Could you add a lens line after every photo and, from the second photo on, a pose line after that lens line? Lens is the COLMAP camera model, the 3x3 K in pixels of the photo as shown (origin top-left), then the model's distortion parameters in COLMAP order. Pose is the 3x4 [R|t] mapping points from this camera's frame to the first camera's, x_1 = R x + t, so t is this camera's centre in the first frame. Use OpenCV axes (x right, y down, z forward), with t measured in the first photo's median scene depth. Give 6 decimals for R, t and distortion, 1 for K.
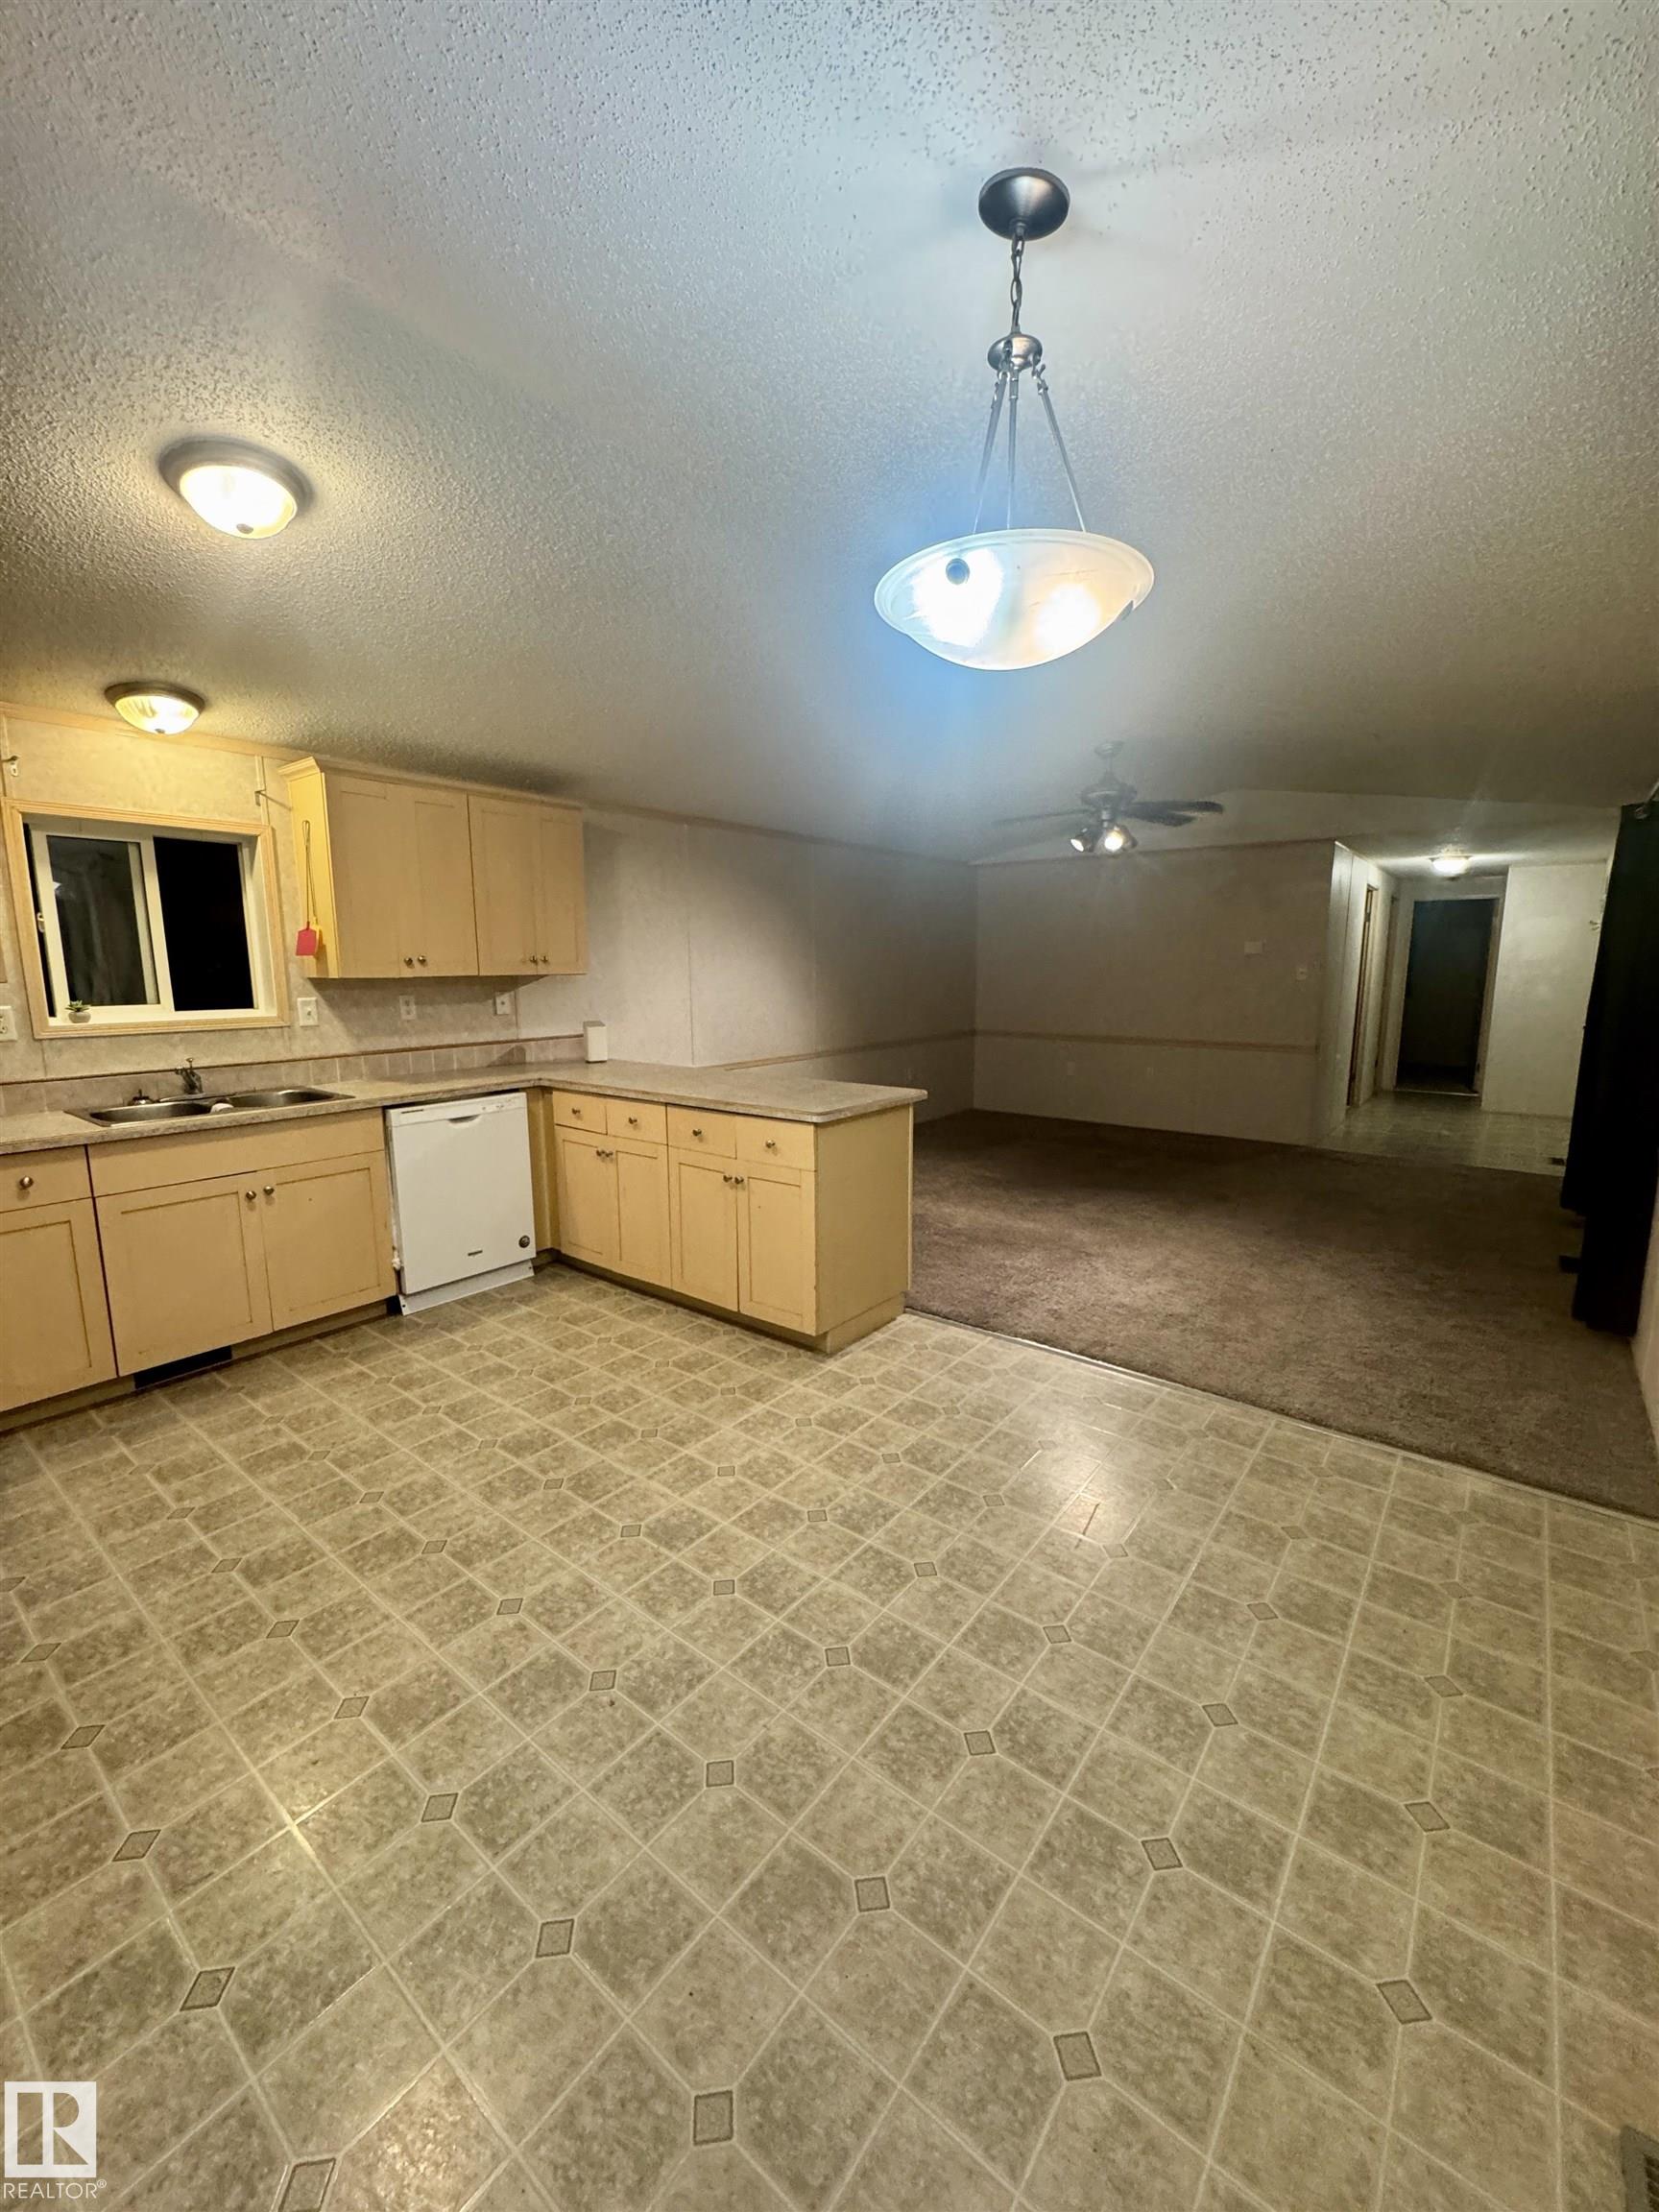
lens RADIAL K [[881.6, 0, 829.7], [0, 881.6, 1103.0], [0, 0, 1]] dist [-0.003009, 0.000986]
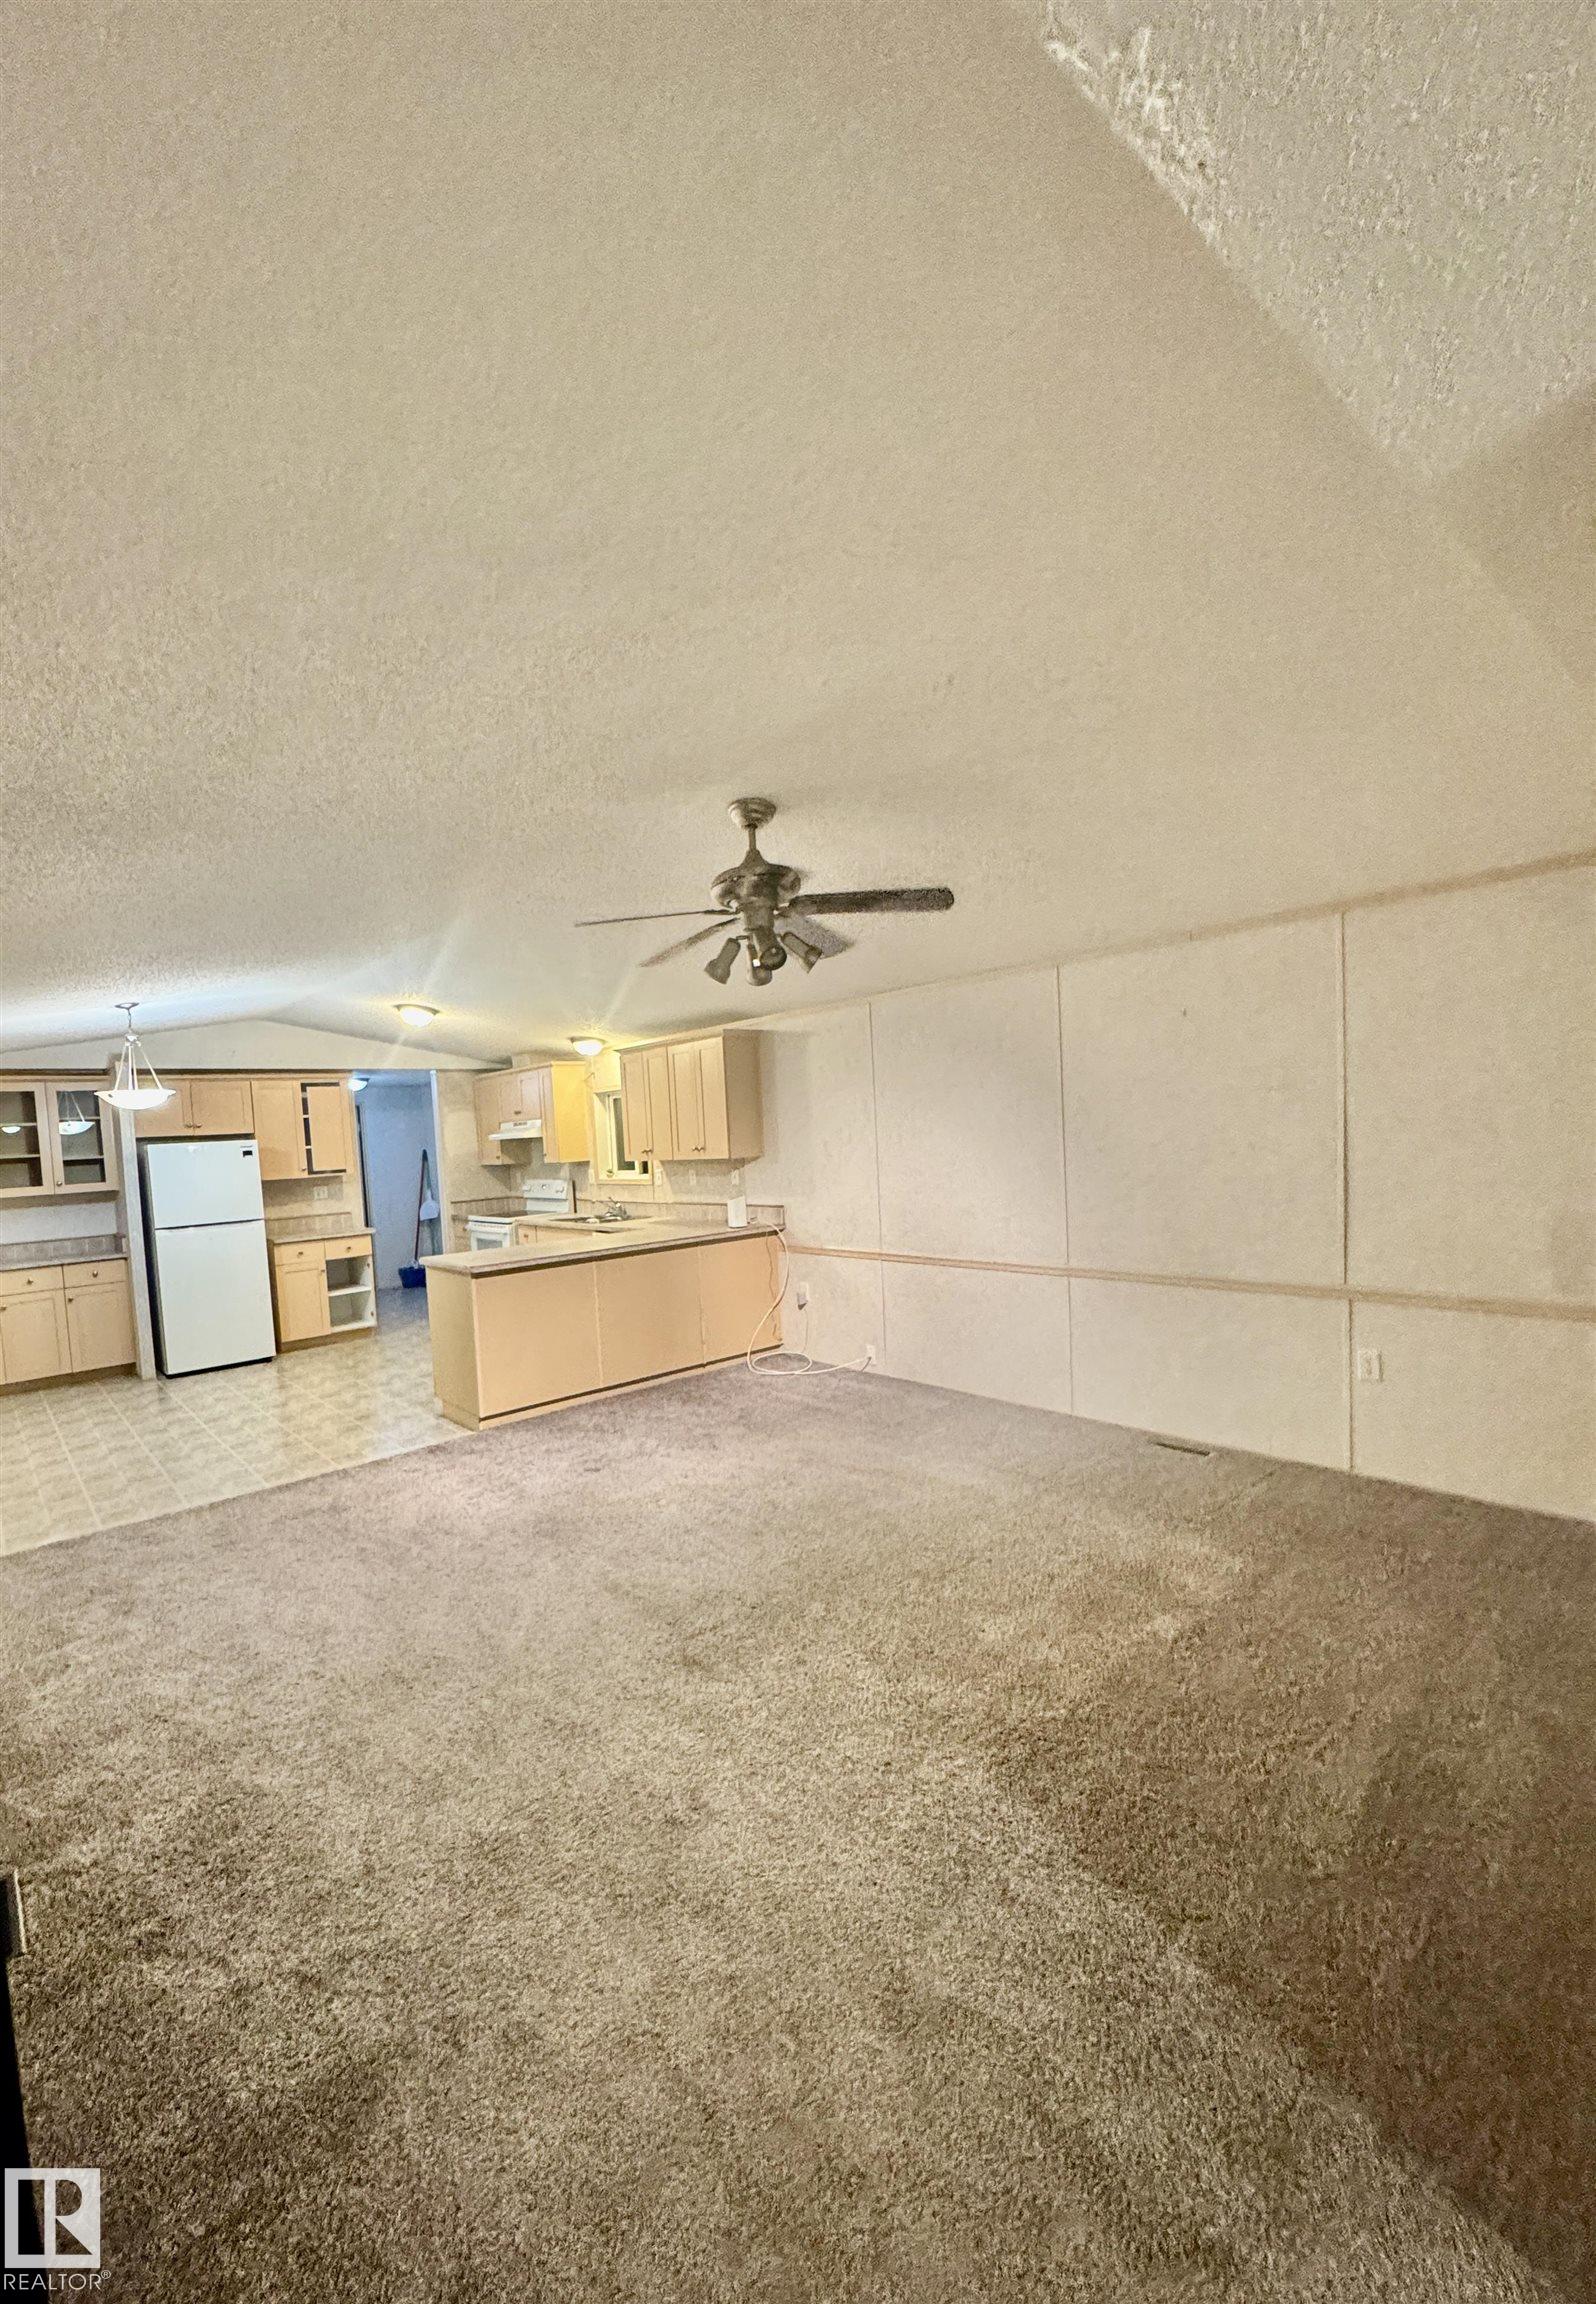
lens RADIAL K [[953.2, 0, 699.3], [0, 953.2, 1187.7], [0, 0, 1]] dist [0.001566, 0.000815]
pose [[-0.229276, 0.070734, -0.970788, 1.499280], [-0.097347, 0.990689, 0.095175, -0.320003], [0.968481, 0.116324, -0.220256, 1.752346]]
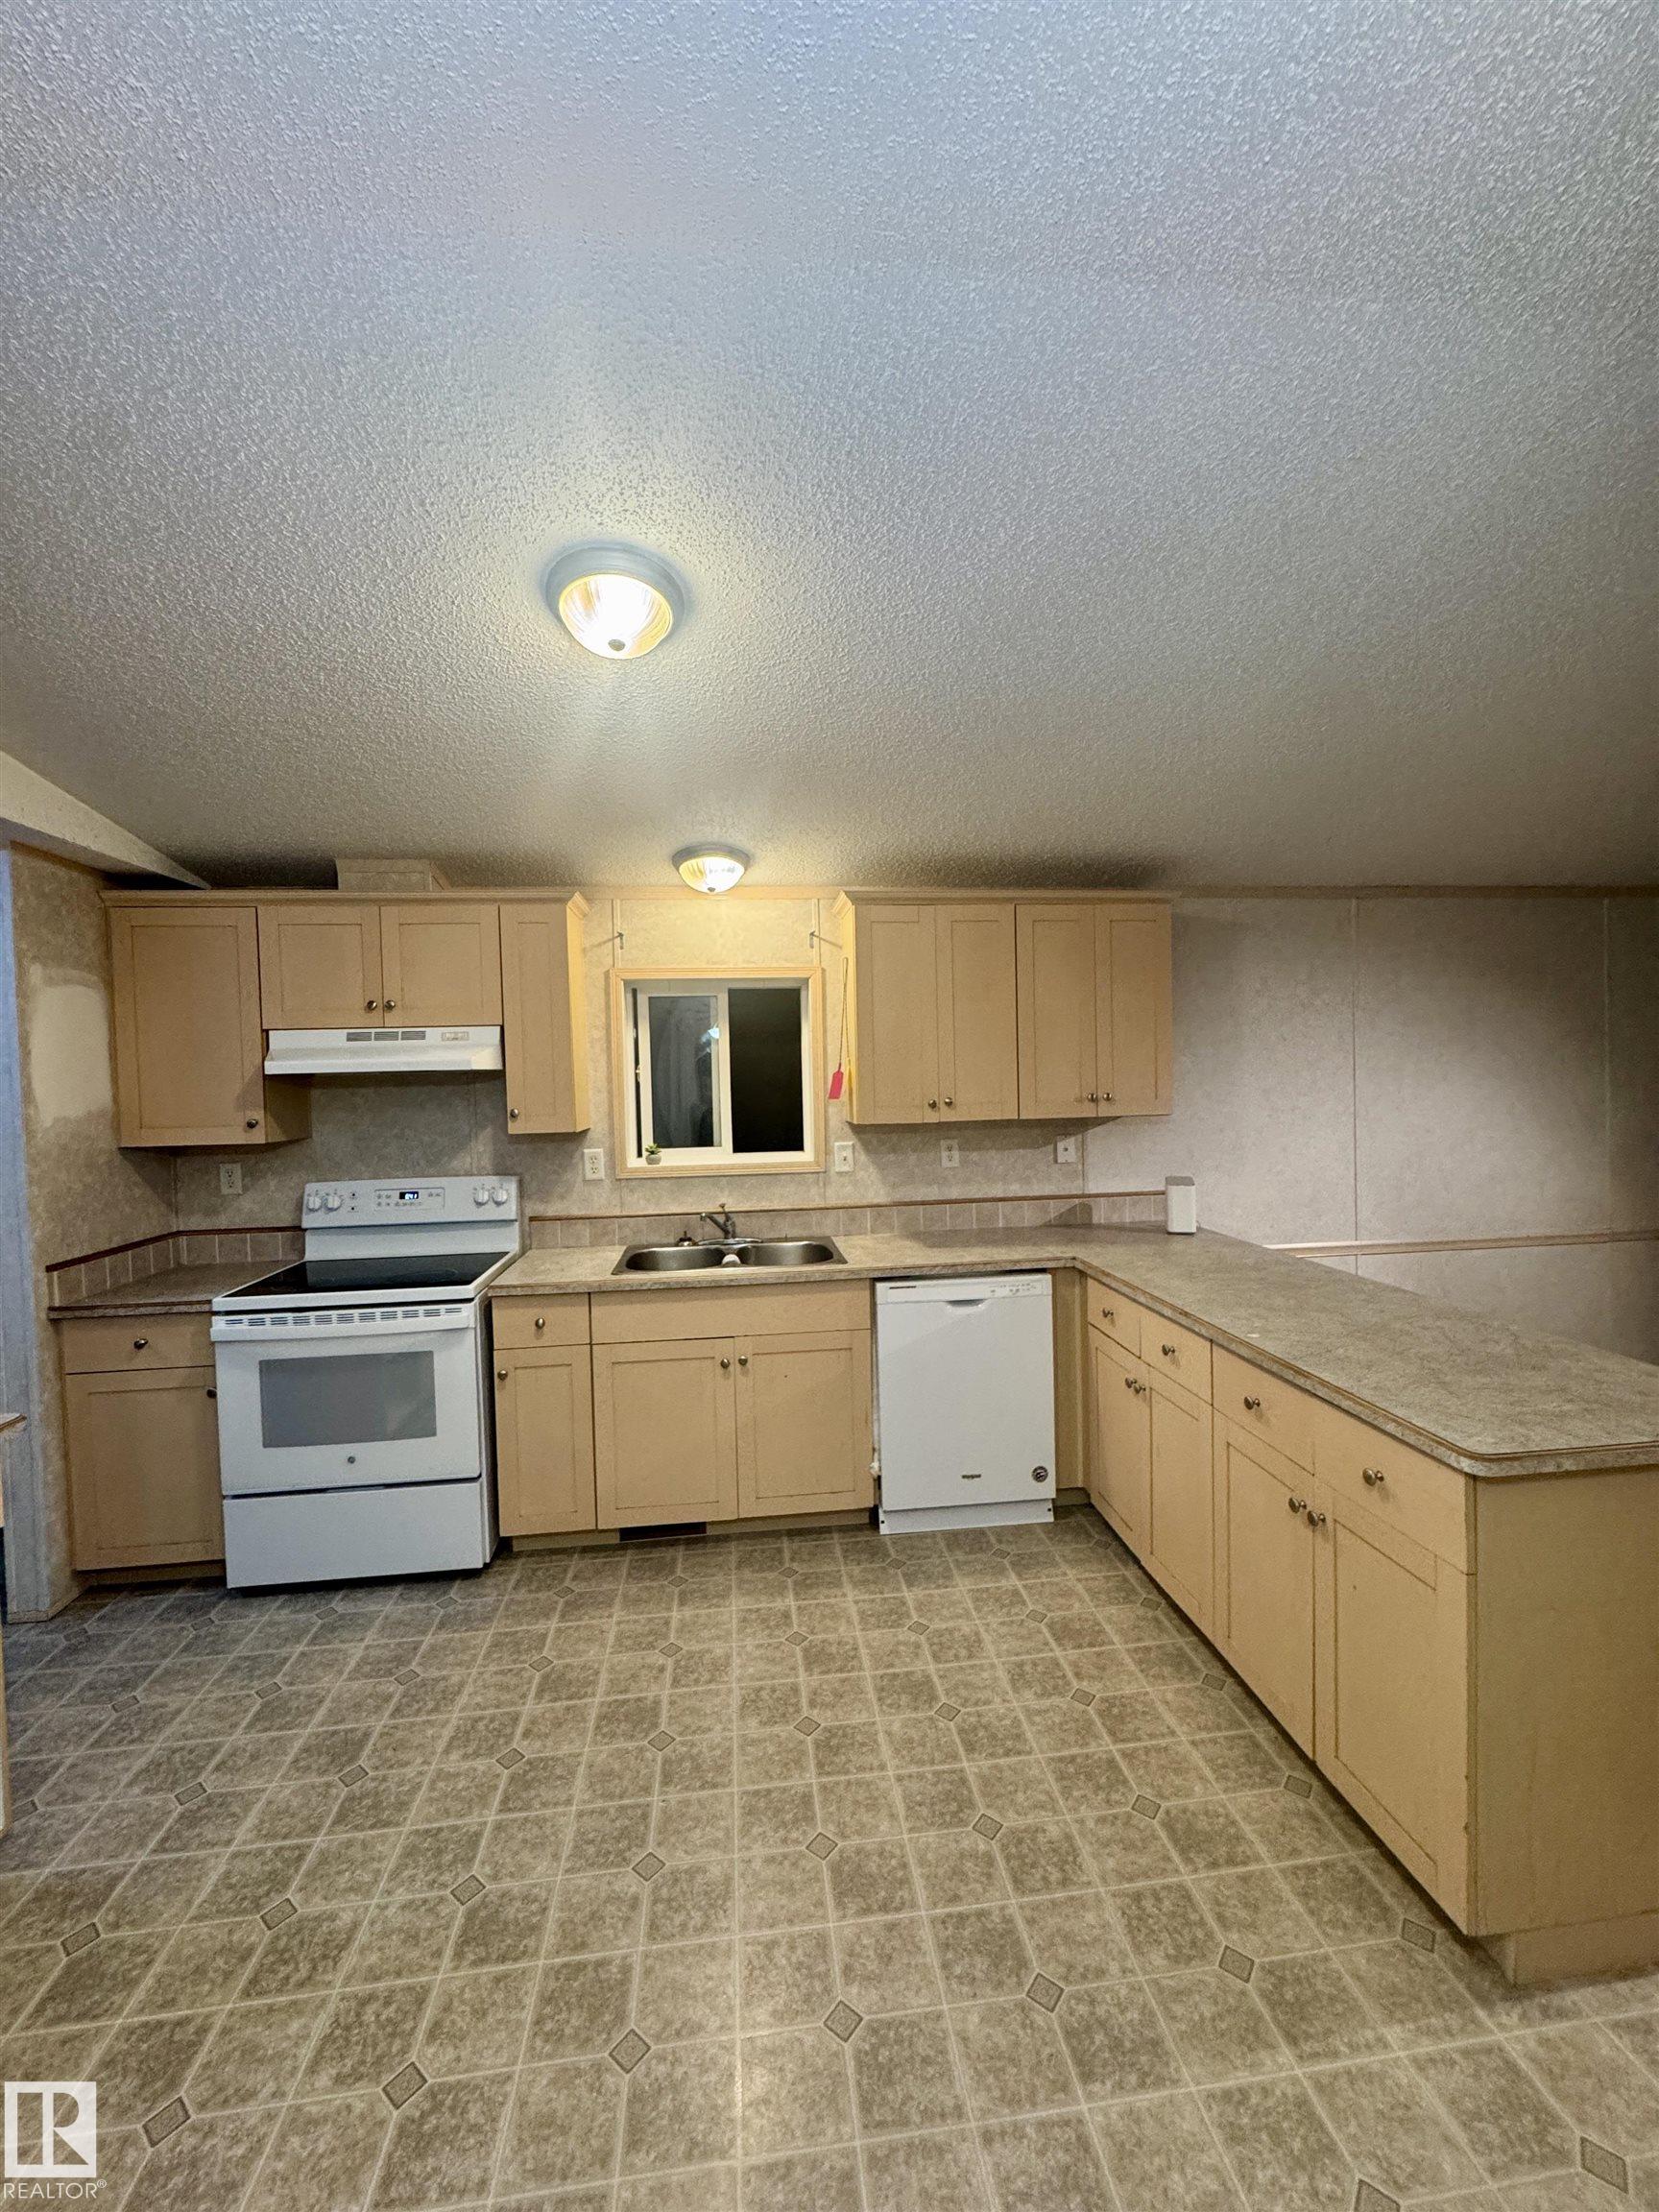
lens RADIAL K [[881.6, 0, 831.0], [0, 881.6, 1104.5], [0, 0, 1]] dist [-0.003009, 0.000986]
pose [[0.705272, 0.007721, -0.708895, 0.069376], [-0.090939, 0.992665, -0.079662, -0.096017], [0.703080, 0.120649, 0.700801, 0.379368]]
